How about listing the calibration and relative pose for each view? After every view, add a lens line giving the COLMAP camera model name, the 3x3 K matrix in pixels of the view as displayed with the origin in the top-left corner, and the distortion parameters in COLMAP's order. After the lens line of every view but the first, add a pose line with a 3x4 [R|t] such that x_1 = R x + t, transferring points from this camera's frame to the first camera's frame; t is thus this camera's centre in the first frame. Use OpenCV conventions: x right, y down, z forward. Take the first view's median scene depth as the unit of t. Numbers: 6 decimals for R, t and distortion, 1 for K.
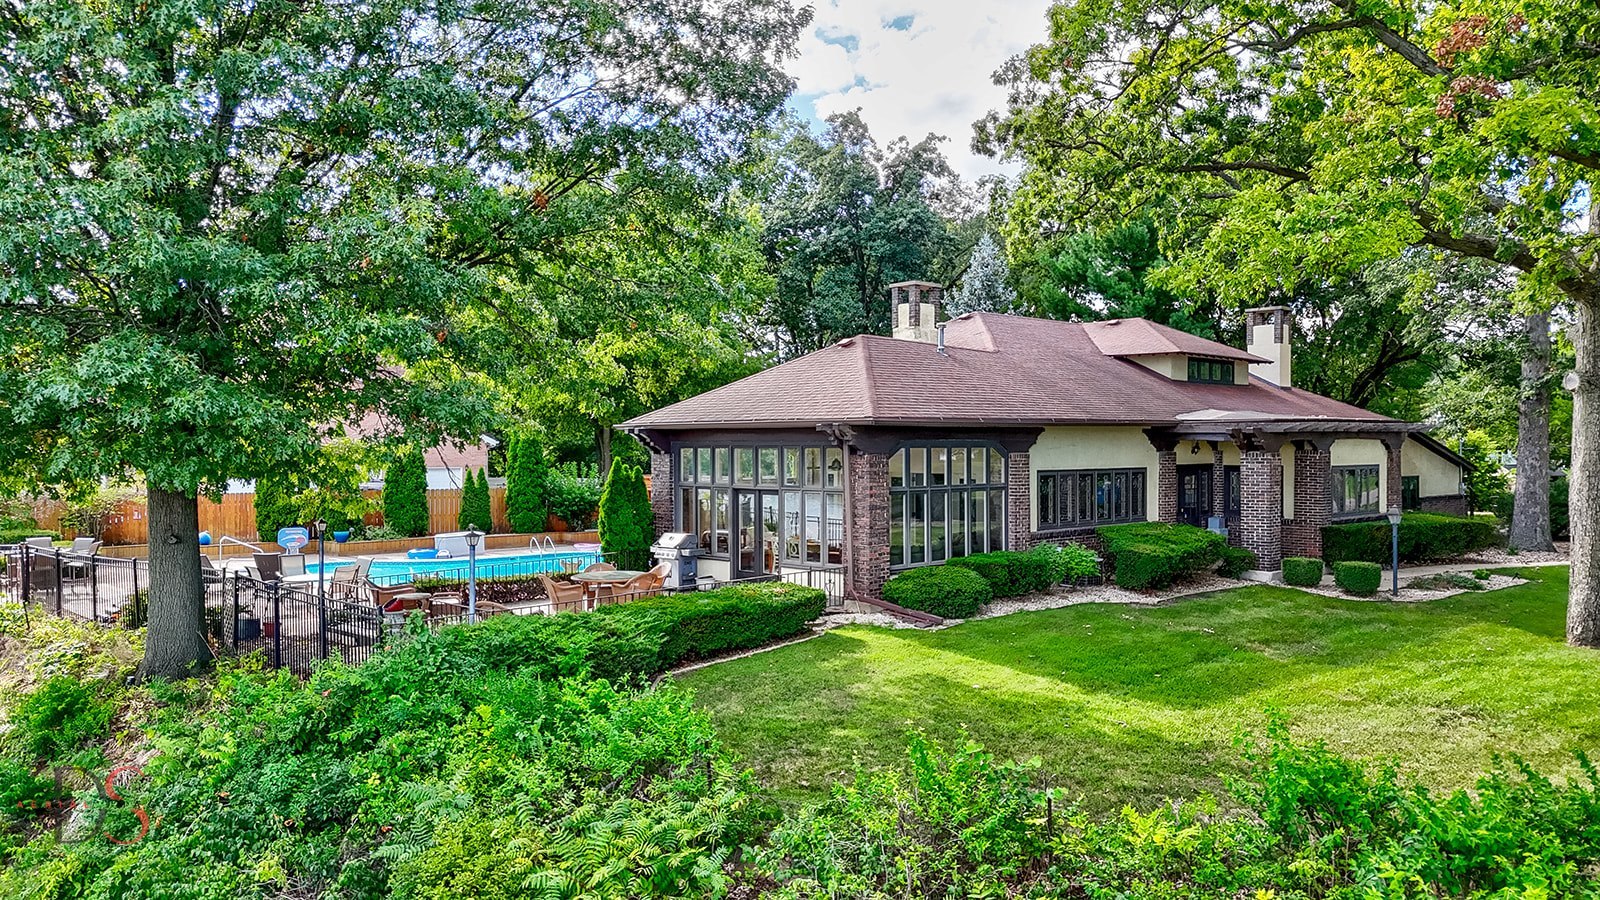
lens RADIAL K [[1196.0, 0, 800.0], [0, 1196.0, 450.0], [0, 0, 1]] dist [-0.002875, -0.000567]
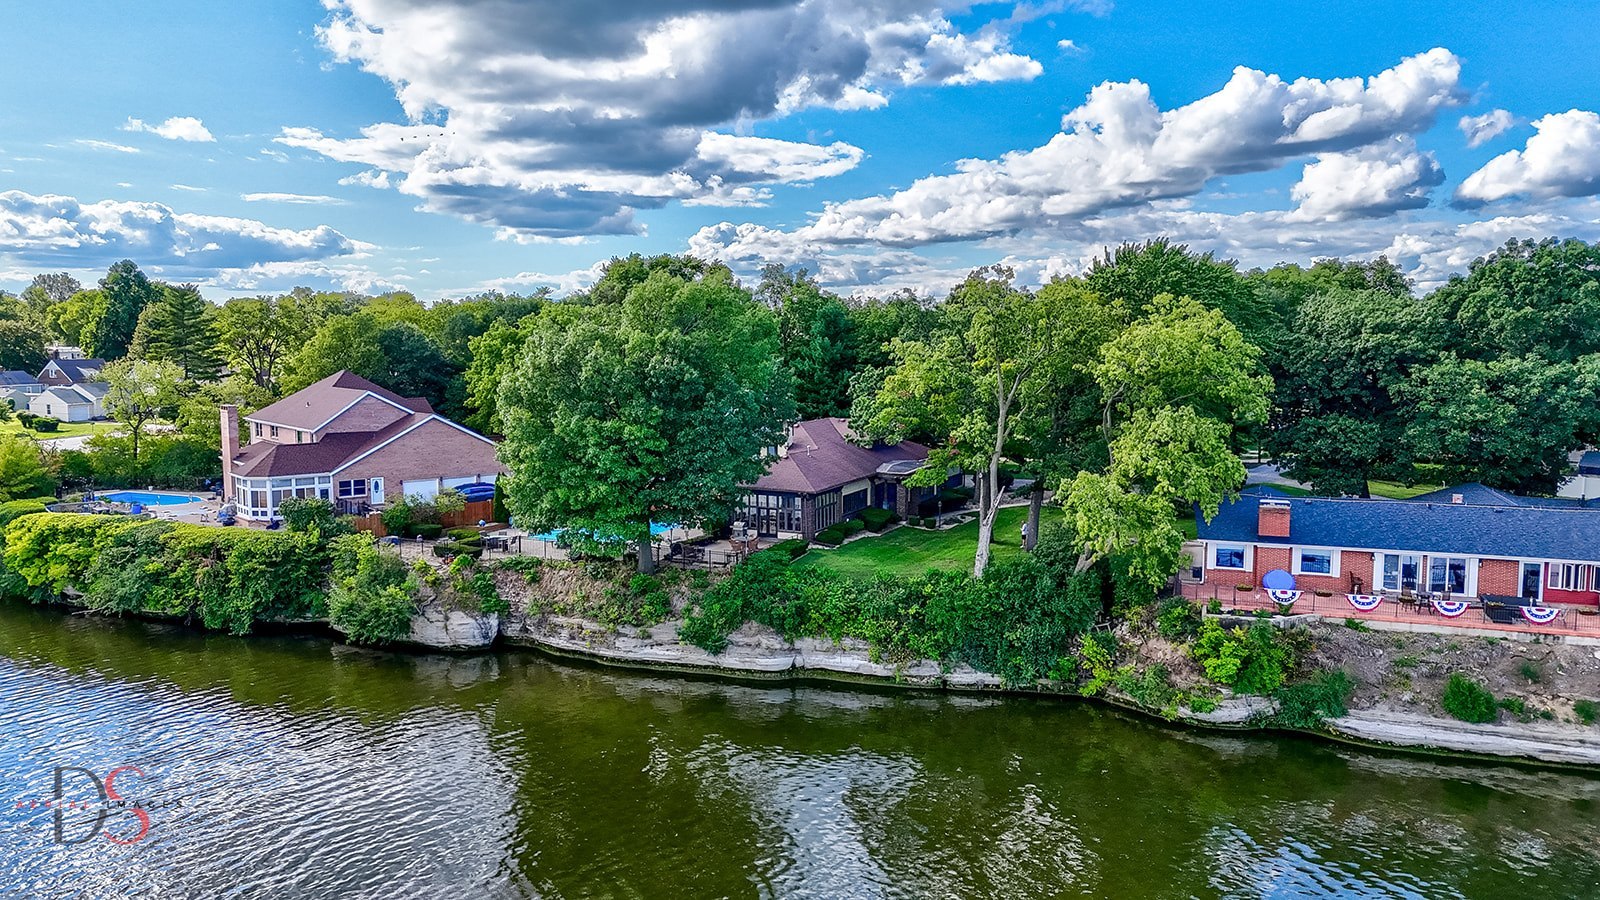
lens RADIAL K [[1196.0, 0, 800.0], [0, 1196.0, 450.0], [0, 0, 1]] dist [-0.002875, -0.000567]
pose [[0.936792, -0.045652, 0.346894, -1.079300], [0.009100, 0.994295, 0.106278, -0.474849], [-0.349767, -0.096404, 0.931863, -2.076813]]
